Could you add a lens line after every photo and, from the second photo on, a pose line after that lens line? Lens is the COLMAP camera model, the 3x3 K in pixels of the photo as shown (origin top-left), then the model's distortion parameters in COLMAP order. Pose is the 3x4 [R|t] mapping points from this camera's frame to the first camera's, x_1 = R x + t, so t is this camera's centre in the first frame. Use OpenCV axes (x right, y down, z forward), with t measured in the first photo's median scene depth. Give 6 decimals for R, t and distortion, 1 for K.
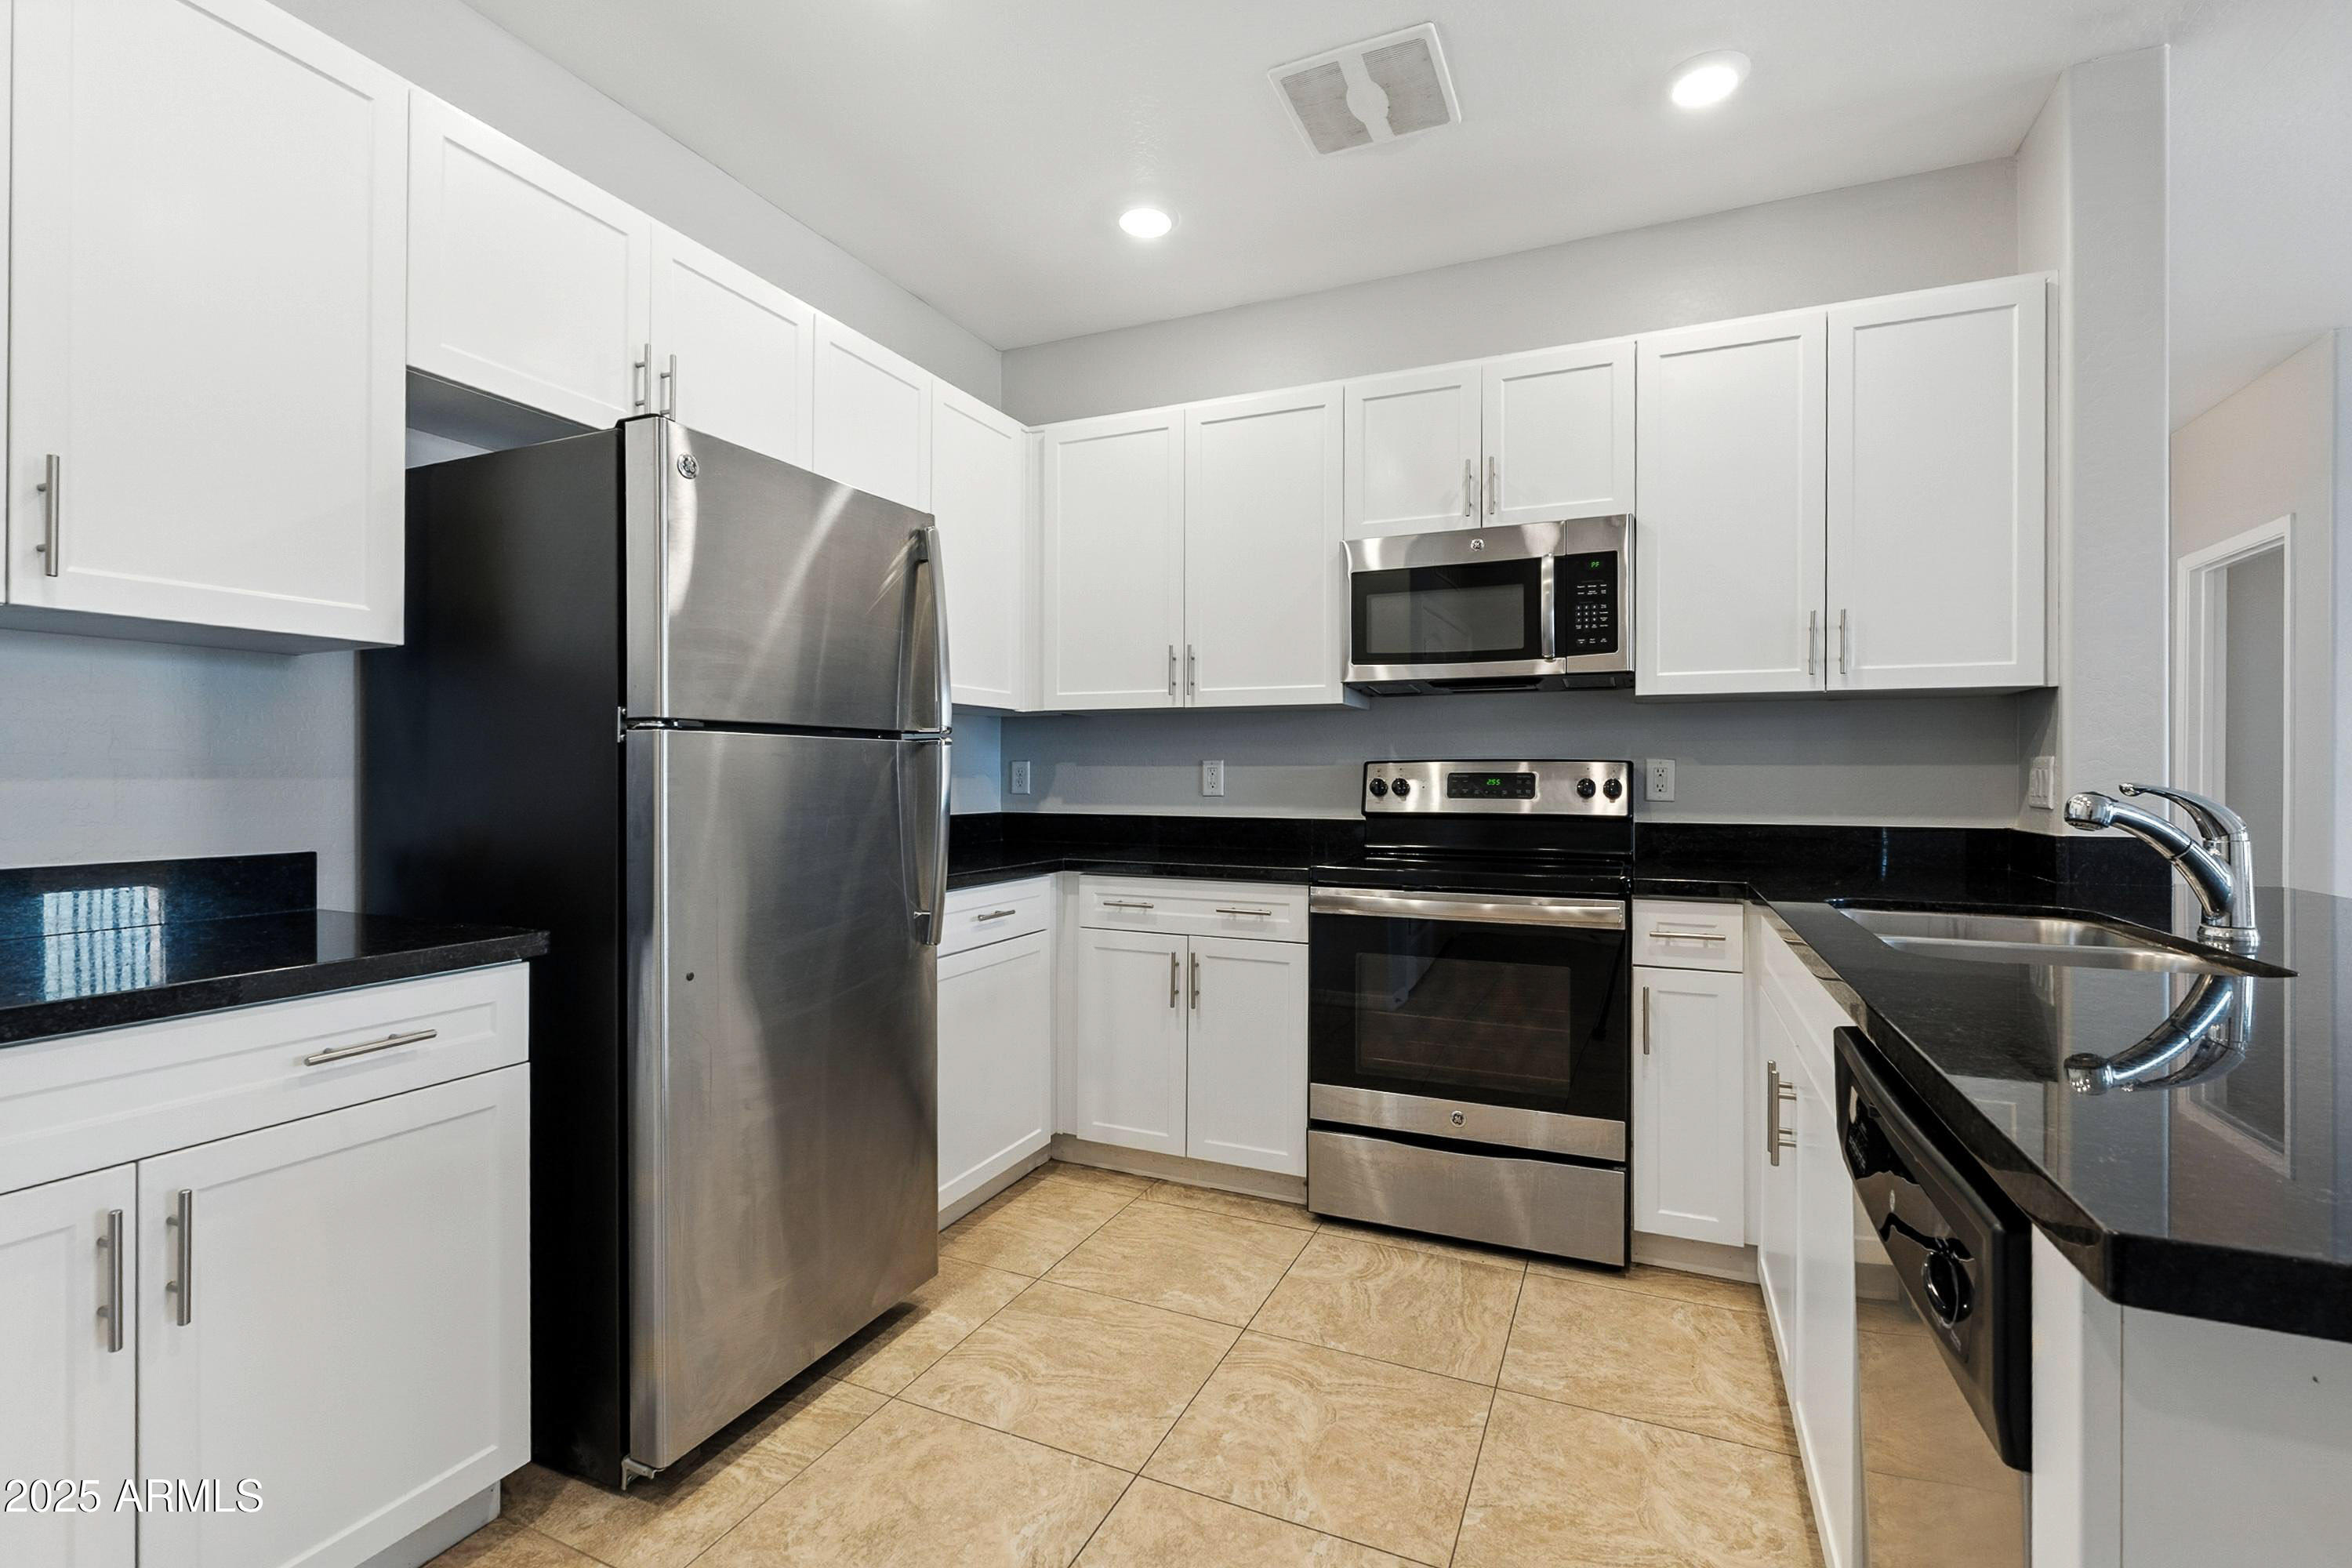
lens RADIAL K [[1042.7, 0, 1161.5], [0, 1042.7, 779.3], [0, 0, 1]] dist [-0.004515, 0.000033]
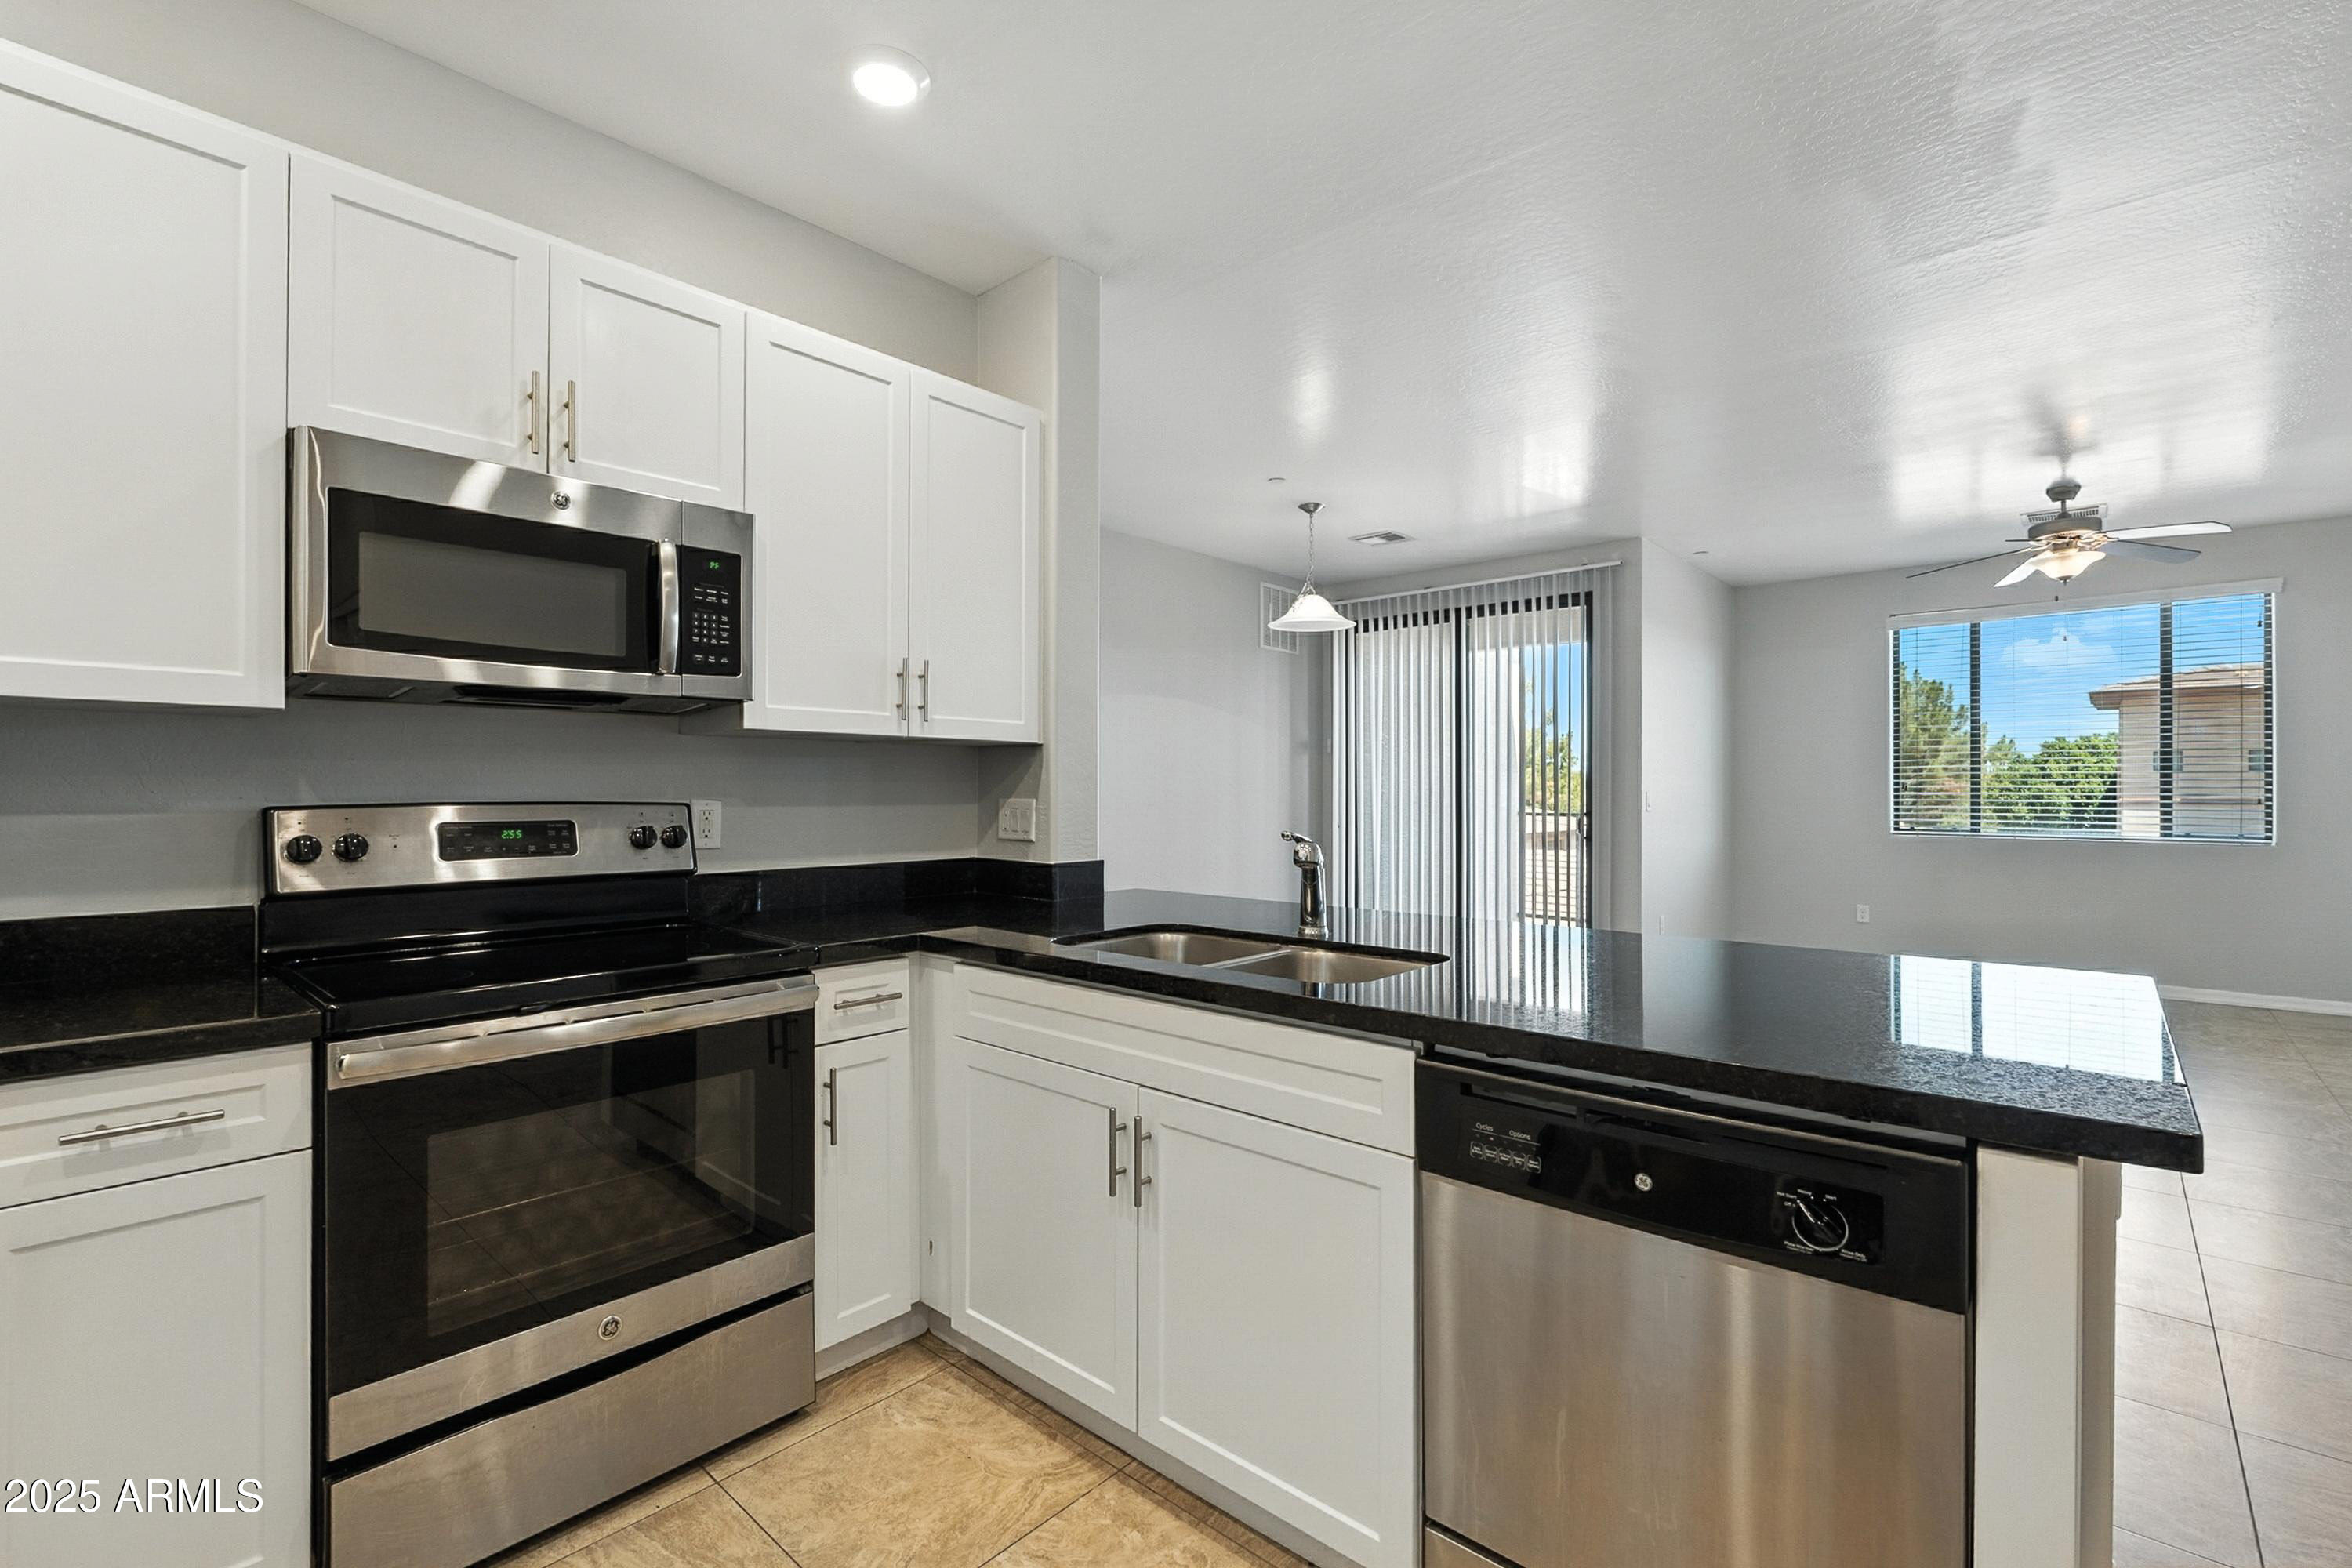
lens RADIAL K [[1042.7, 0, 1177.0], [0, 1042.7, 787.7], [0, 0, 1]] dist [-0.004515, 0.000033]
pose [[0.295906, -0.002089, 0.955215, -0.254371], [0.002825, 0.999995, 0.001312, -0.032627], [-0.955213, 0.002310, 0.295911, 0.414125]]
